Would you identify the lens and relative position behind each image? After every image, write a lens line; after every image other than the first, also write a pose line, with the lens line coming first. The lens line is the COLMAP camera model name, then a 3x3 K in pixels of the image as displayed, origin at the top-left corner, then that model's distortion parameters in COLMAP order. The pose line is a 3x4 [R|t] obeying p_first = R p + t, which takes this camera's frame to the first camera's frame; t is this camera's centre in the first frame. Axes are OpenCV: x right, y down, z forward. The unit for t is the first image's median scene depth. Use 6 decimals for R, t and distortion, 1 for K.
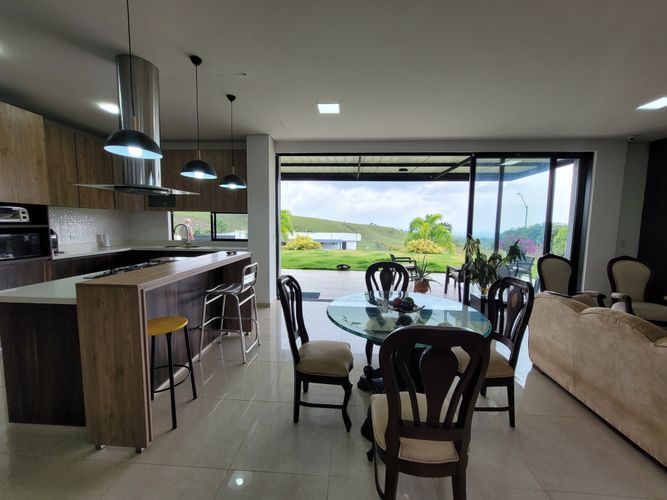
lens RADIAL K [[262.5, 0, 335.7], [0, 262.5, 245.6], [0, 0, 1]] dist [0.003893, -0.000045]
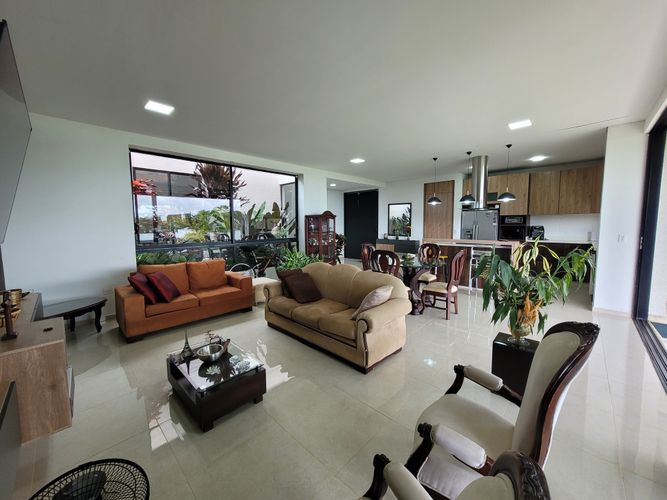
lens RADIAL K [[262.5, 0, 335.7], [0, 262.5, 245.6], [0, 0, 1]] dist [0.003893, -0.000045]
pose [[-0.640553, 0.053769, -0.766029, 1.444353], [-0.067419, 0.989756, 0.125848, -0.073985], [0.764948, 0.132257, -0.630366, 1.186930]]
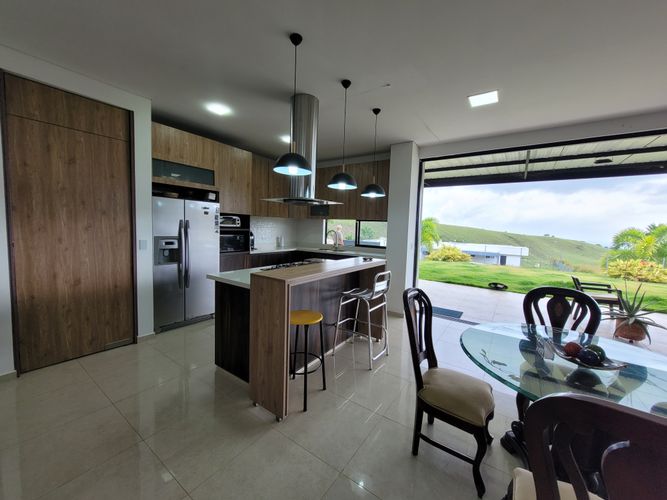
lens RADIAL K [[262.5, 0, 335.7], [0, 262.5, 245.6], [0, 0, 1]] dist [0.003893, -0.000045]
pose [[0.856980, 0.051069, -0.512813, 0.024035], [-0.066813, 0.997690, -0.012298, -0.004089], [0.511000, 0.044802, 0.858412, 0.039617]]
